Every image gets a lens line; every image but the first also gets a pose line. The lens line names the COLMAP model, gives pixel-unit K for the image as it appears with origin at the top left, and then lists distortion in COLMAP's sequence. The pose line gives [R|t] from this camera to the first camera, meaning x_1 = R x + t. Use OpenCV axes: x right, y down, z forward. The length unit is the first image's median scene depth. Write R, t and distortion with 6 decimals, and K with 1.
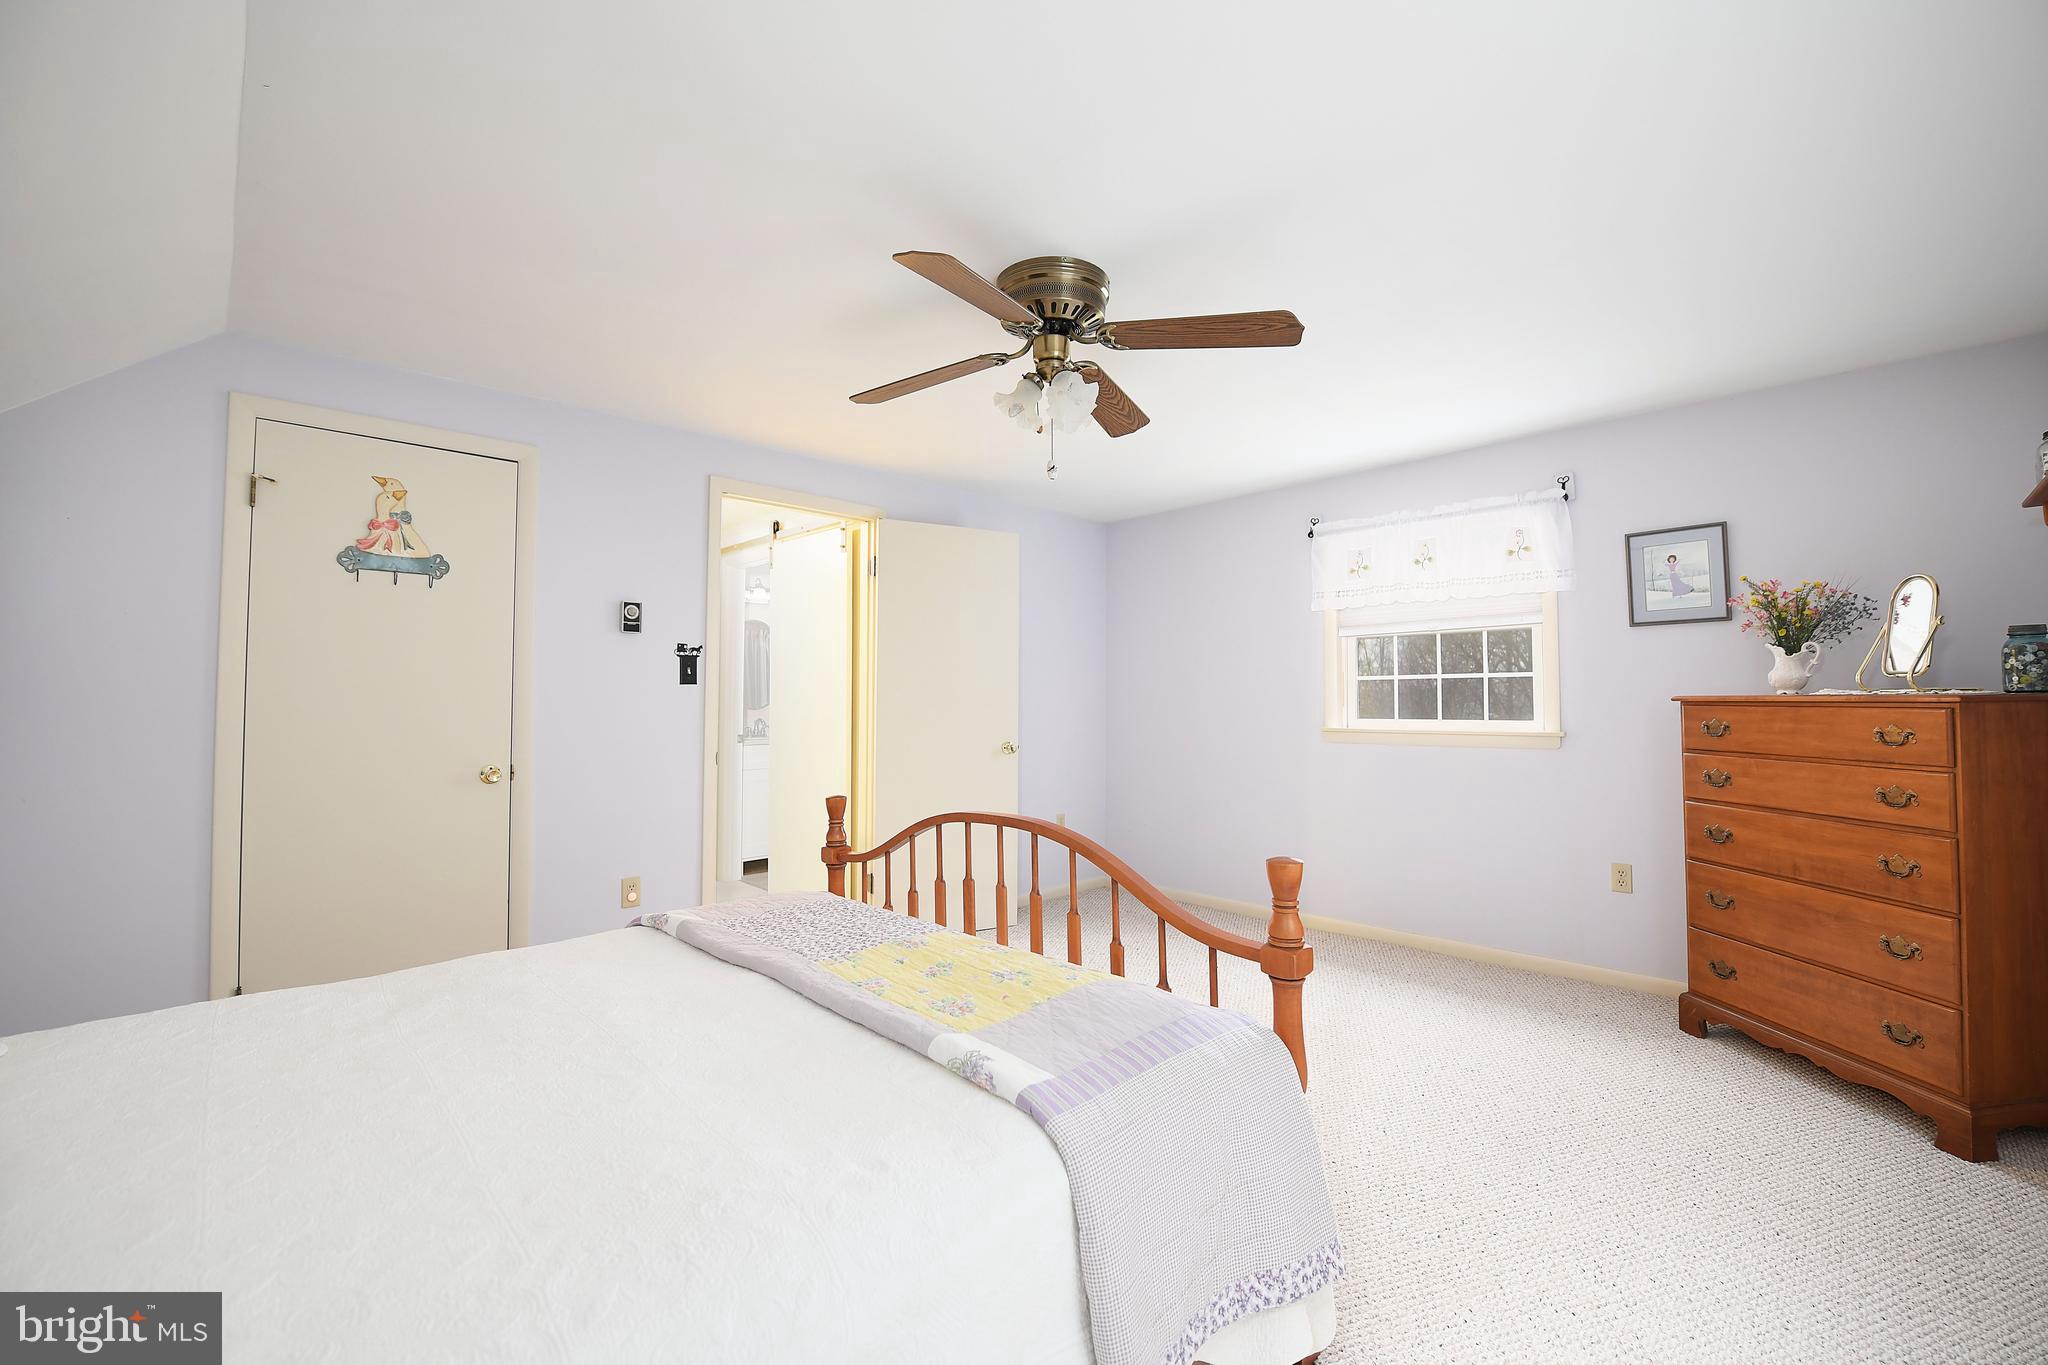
lens RADIAL K [[832.2, 0, 1026.6], [0, 832.2, 676.1], [0, 0, 1]] dist [-0.015572, 0.000141]
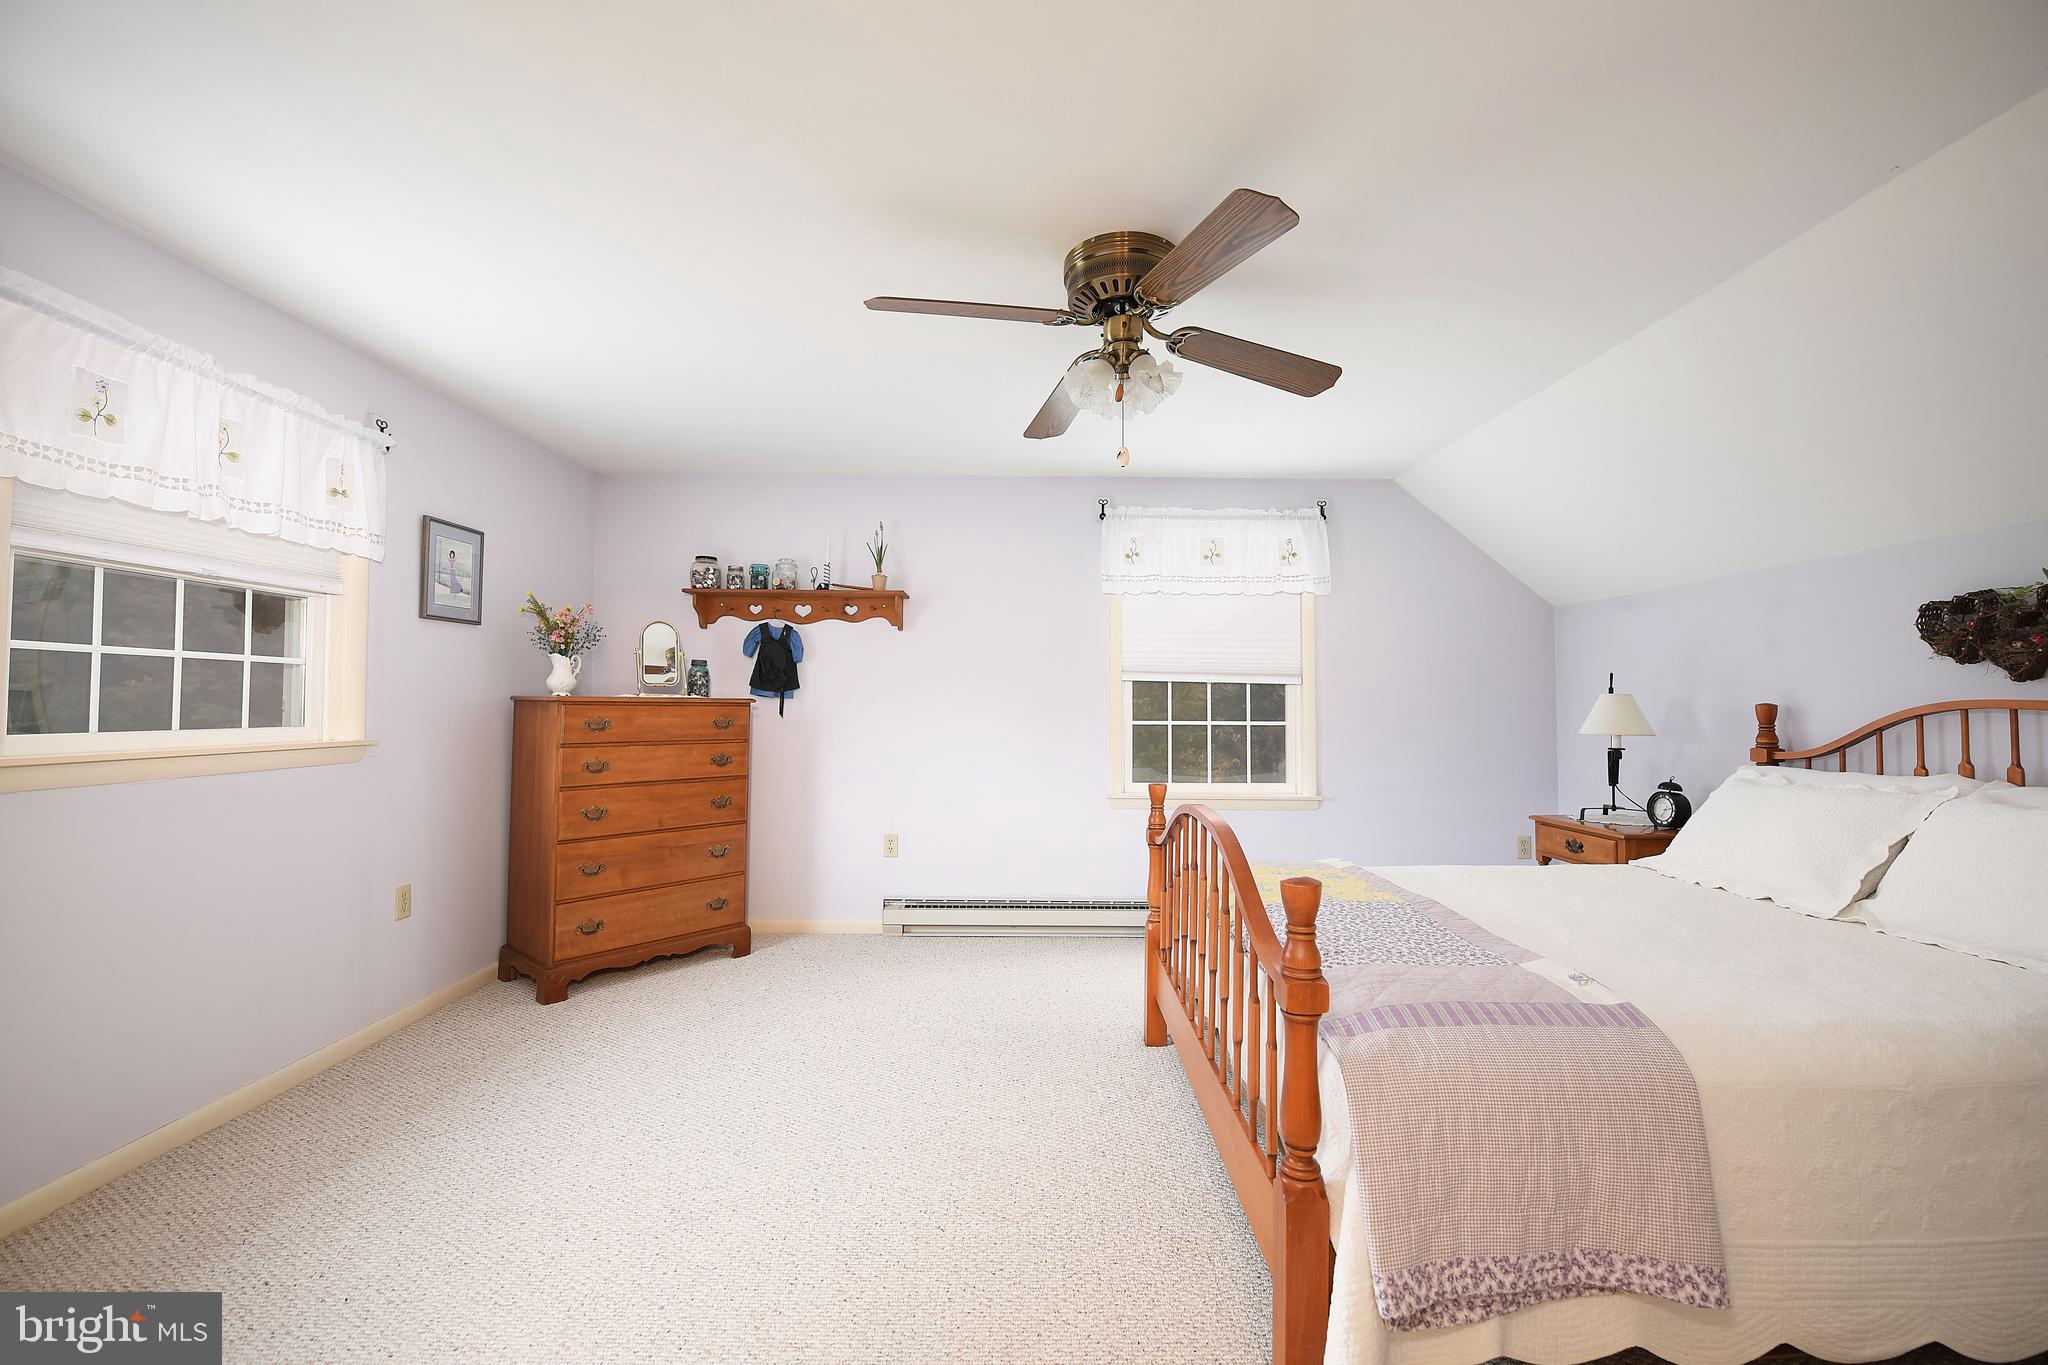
lens RADIAL K [[832.2, 0, 1026.6], [0, 832.2, 676.1], [0, 0, 1]] dist [-0.015572, 0.000141]
pose [[-0.724910, 0.020335, 0.688543, -0.381769], [-0.027200, 0.997940, -0.058110, 0.039583], [-0.688306, -0.060853, -0.722864, 1.235856]]
